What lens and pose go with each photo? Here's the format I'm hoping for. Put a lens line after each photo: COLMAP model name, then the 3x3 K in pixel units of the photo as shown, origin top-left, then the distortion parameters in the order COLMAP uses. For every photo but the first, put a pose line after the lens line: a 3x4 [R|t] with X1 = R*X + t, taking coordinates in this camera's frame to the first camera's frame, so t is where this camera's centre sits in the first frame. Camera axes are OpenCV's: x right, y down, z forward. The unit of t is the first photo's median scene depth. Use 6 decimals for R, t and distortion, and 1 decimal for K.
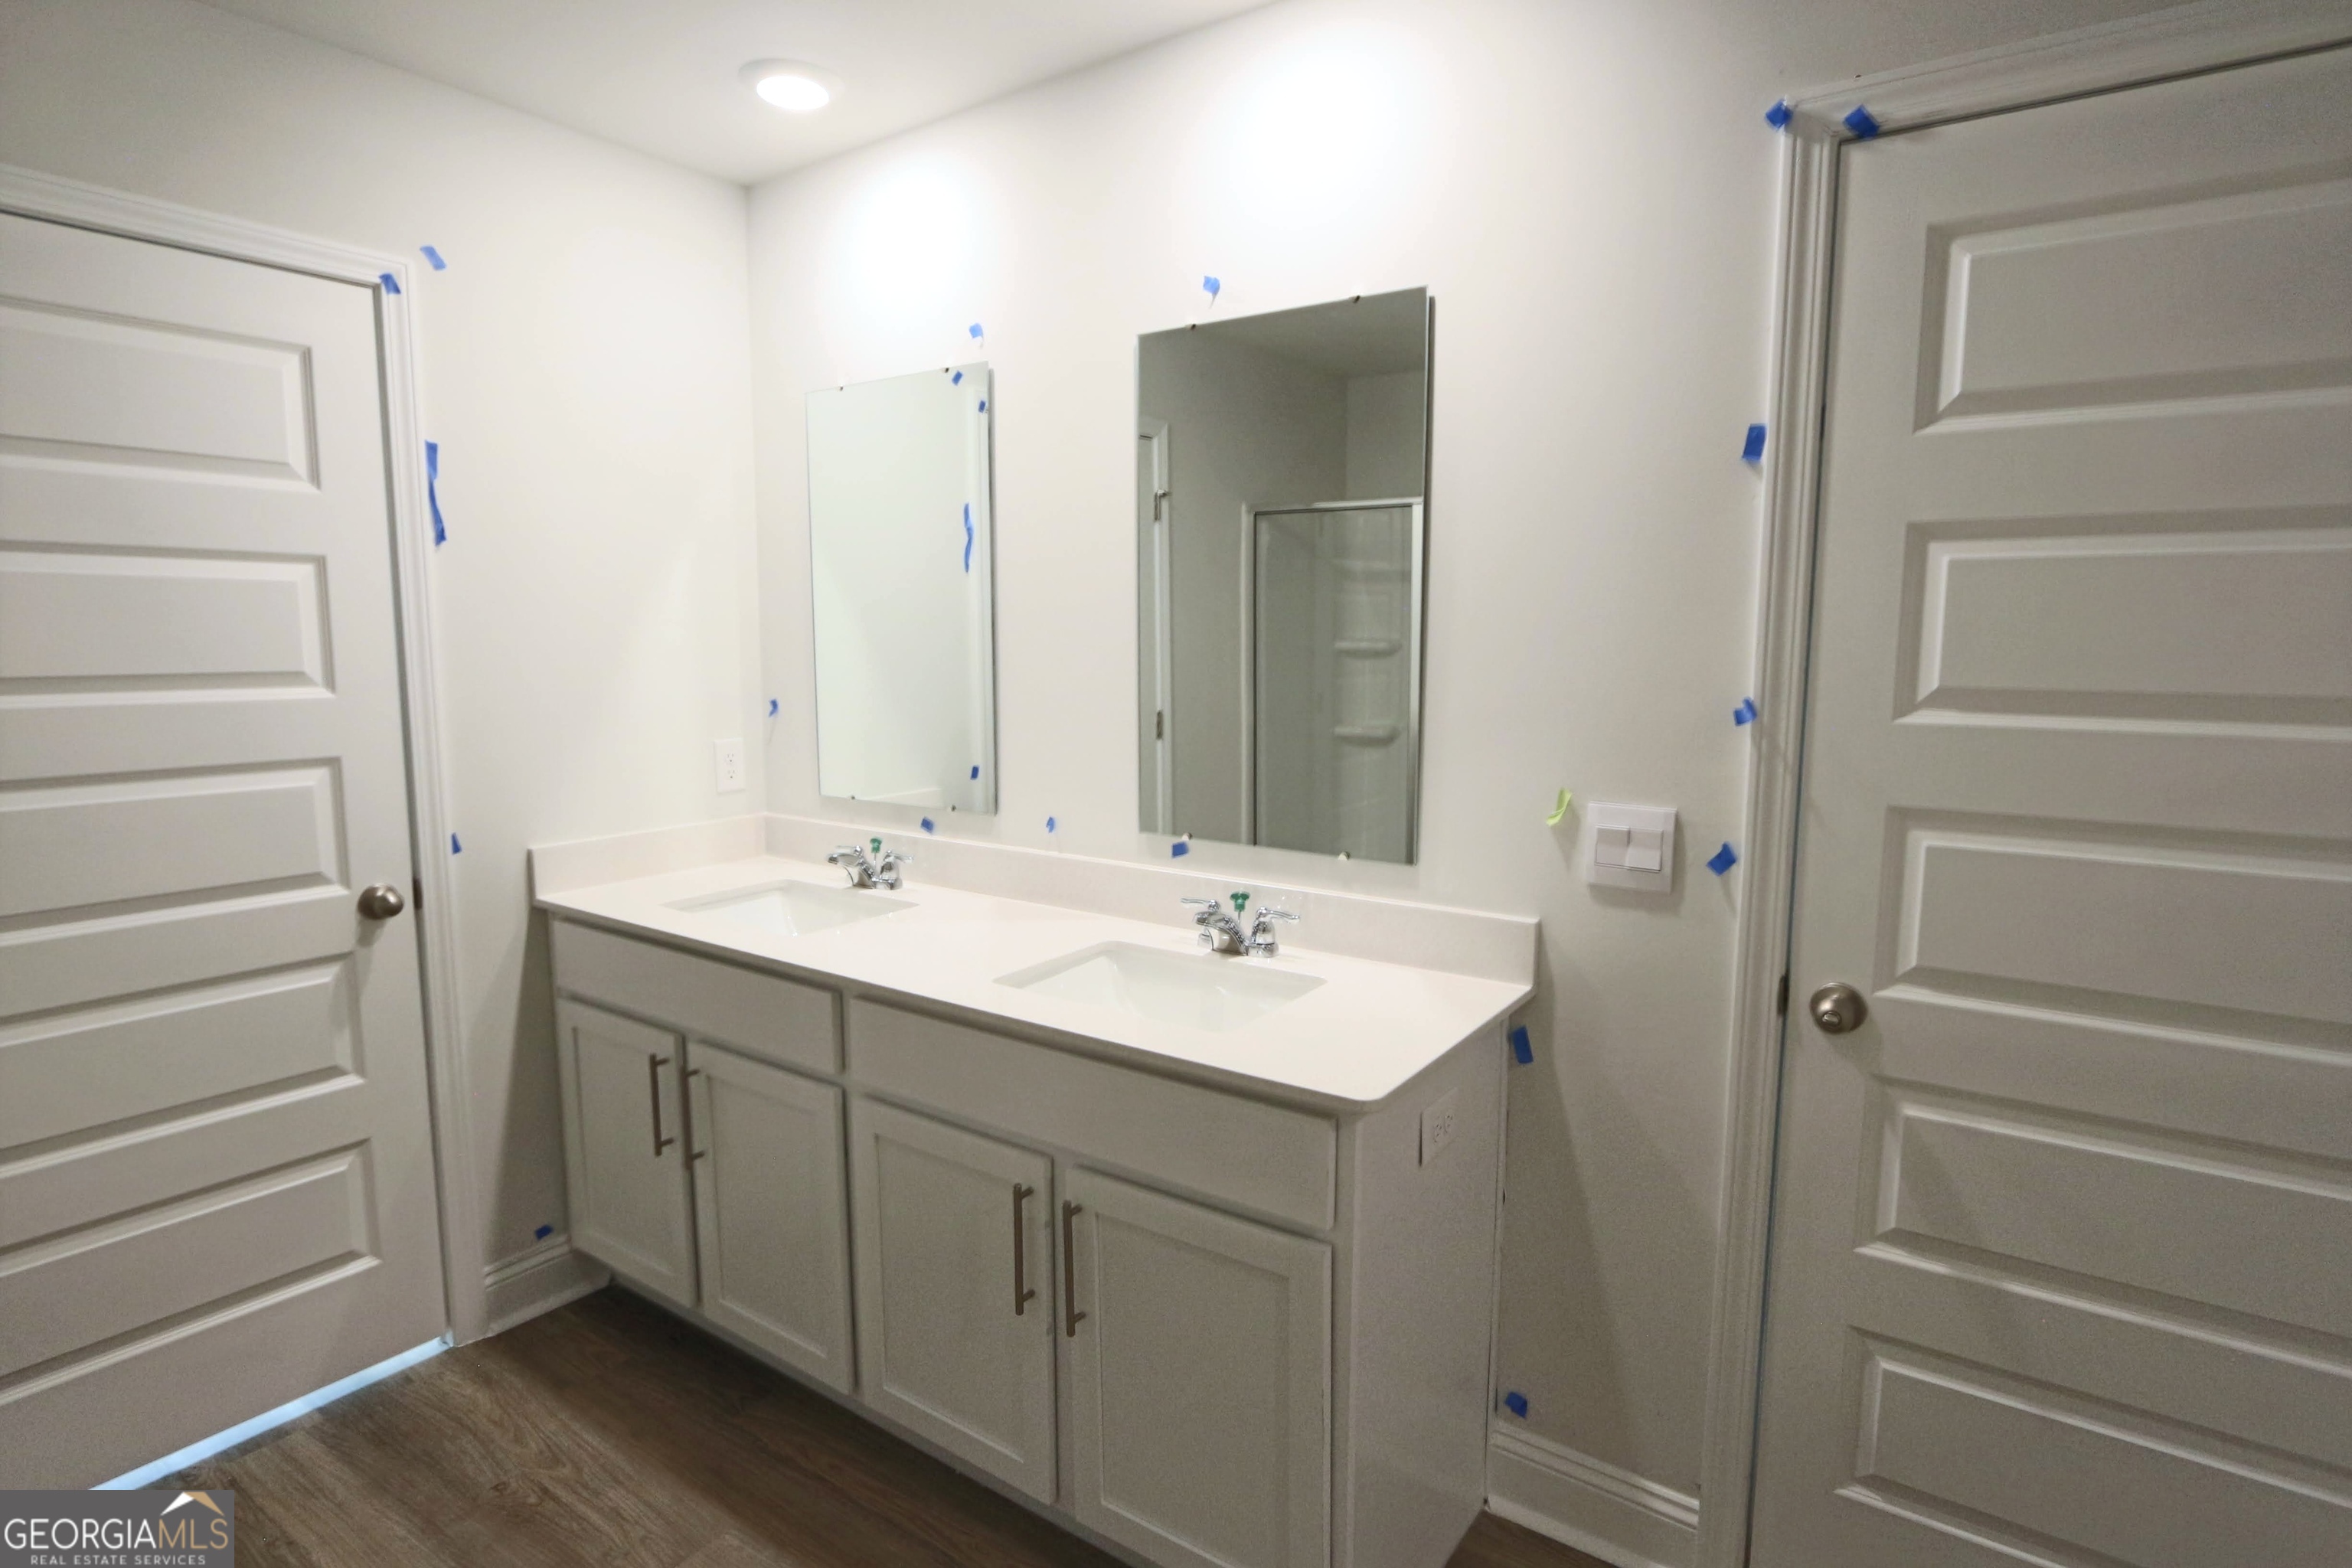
lens RADIAL K [[1210.1, 0, 1176.6], [0, 1210.1, 777.0], [0, 0, 1]] dist [-0.013234, 0.001263]
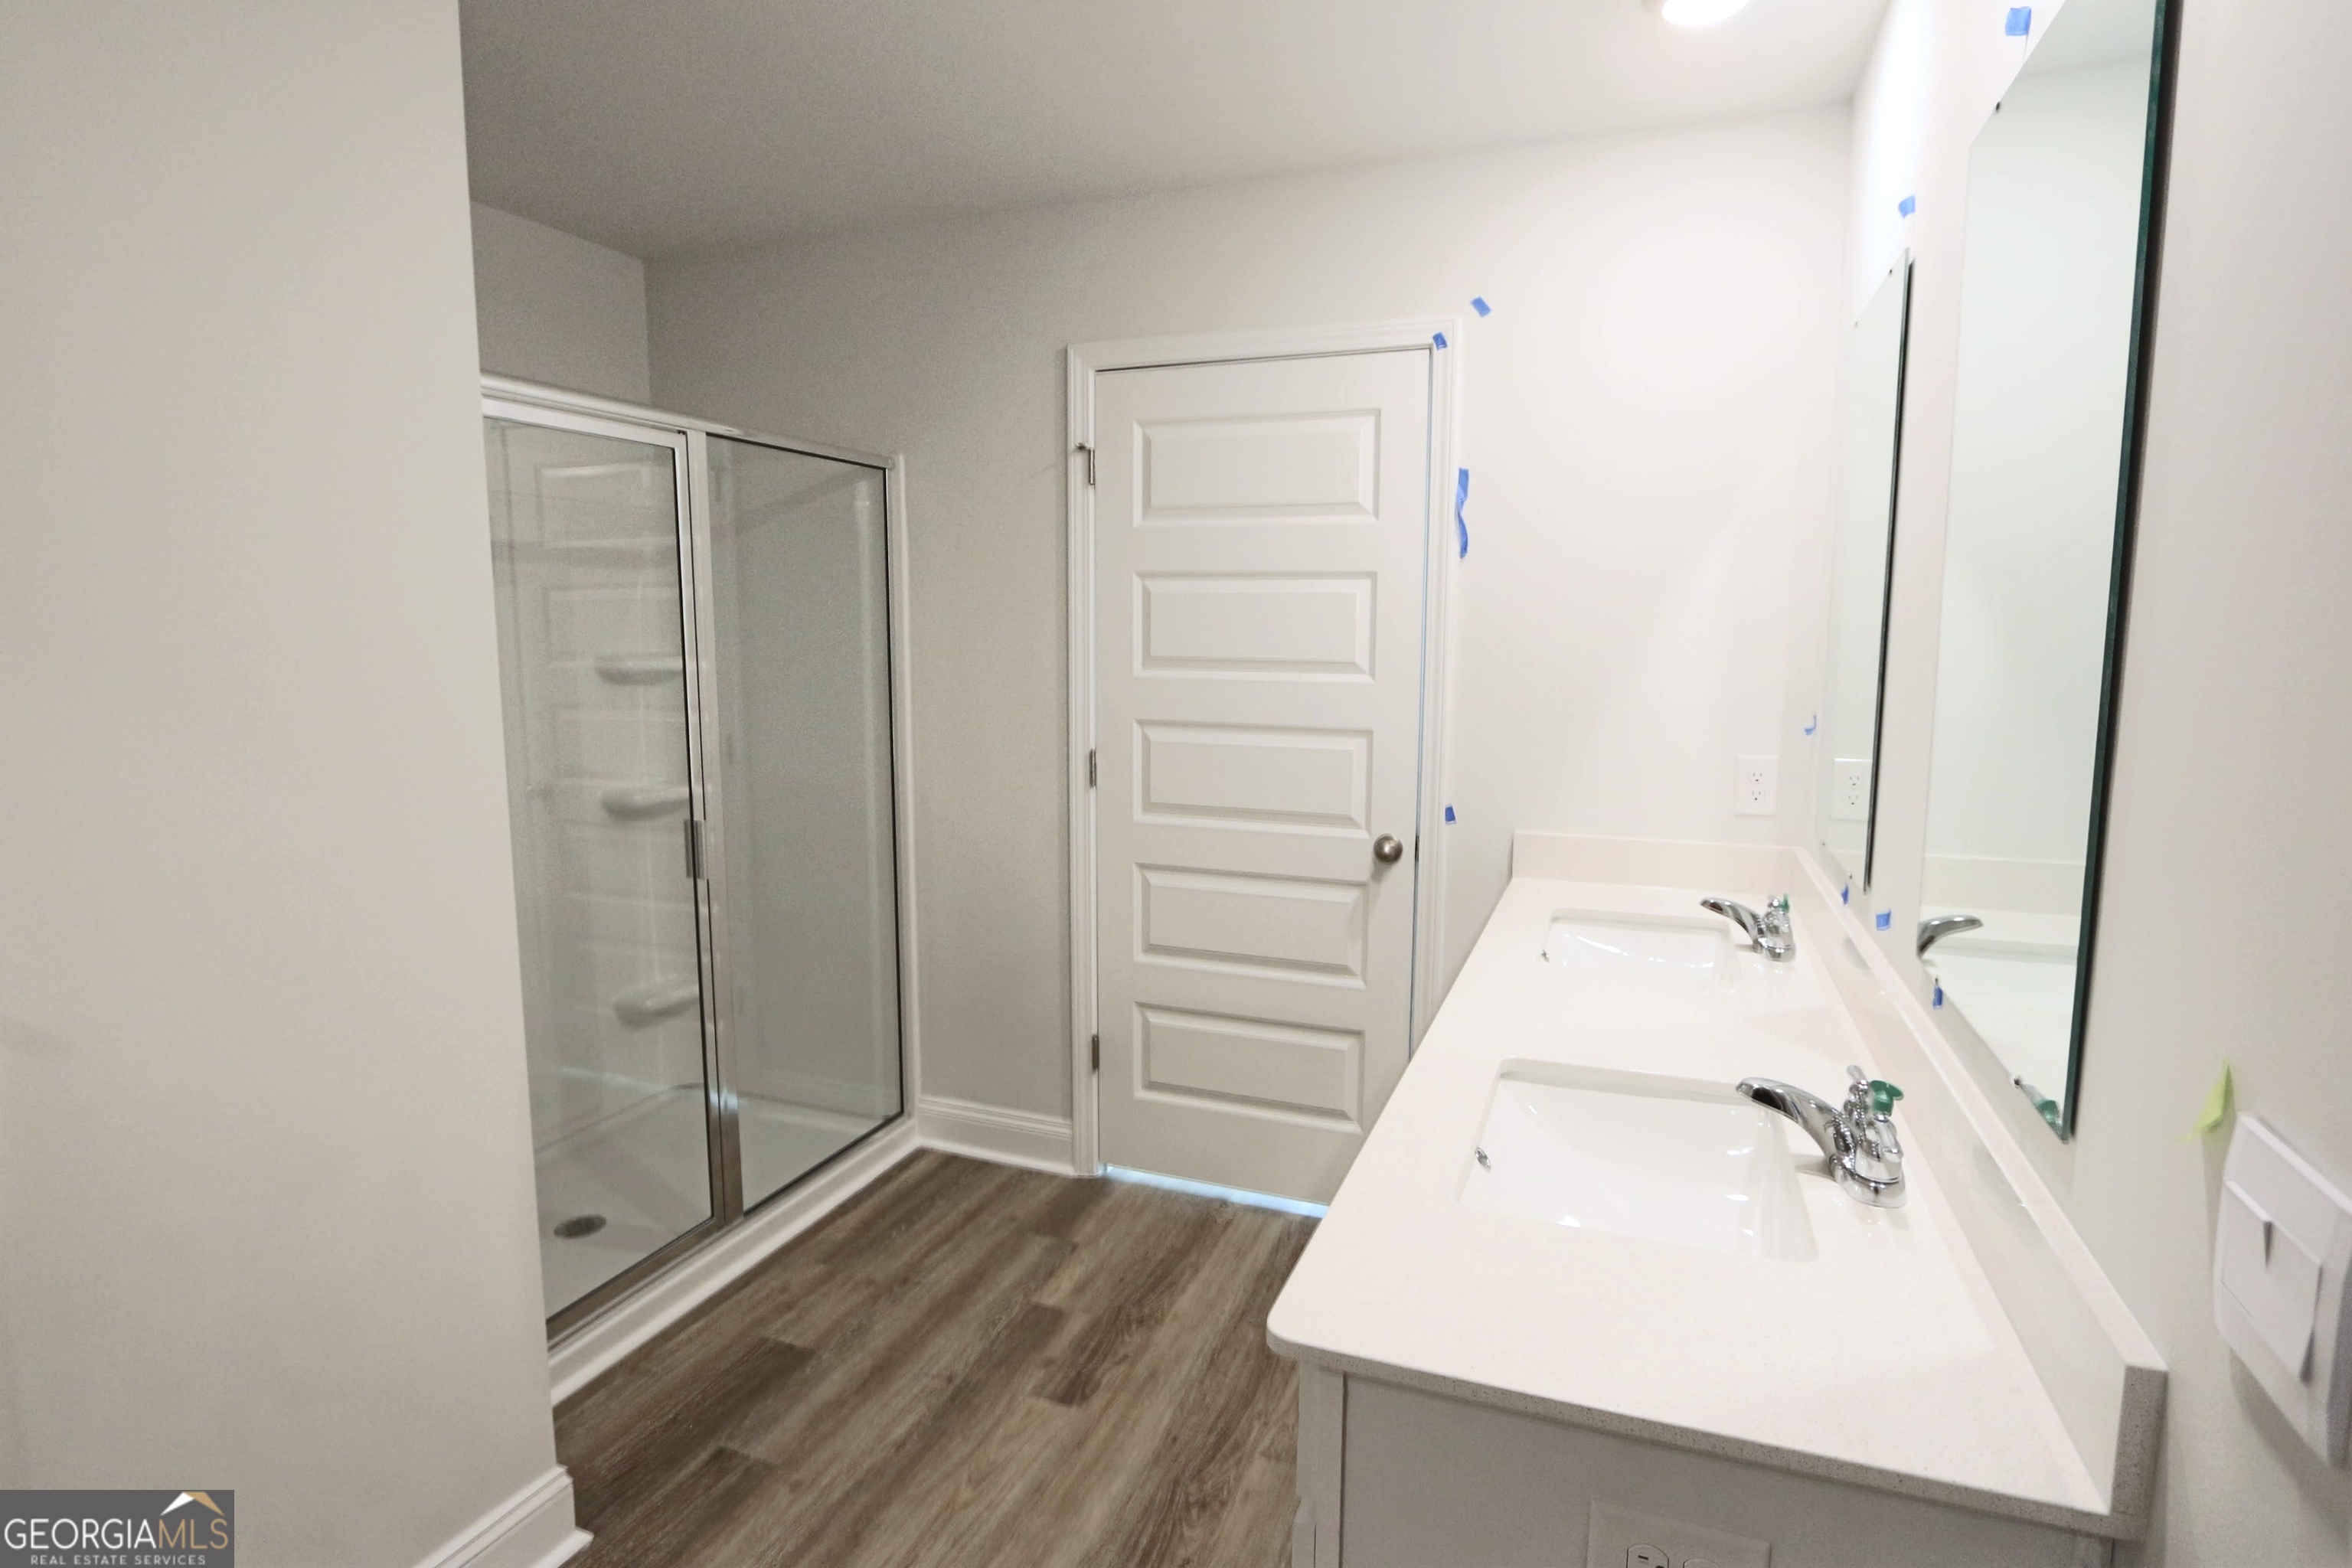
lens RADIAL K [[1210.1, 0, 1176.6], [0, 1210.1, 777.0], [0, 0, 1]] dist [-0.013234, 0.001263]
pose [[0.228776, 0.116562, -0.966476, 0.492440], [-0.118588, 0.988748, 0.091177, -0.058951], [0.966229, 0.093753, 0.240025, 0.492267]]
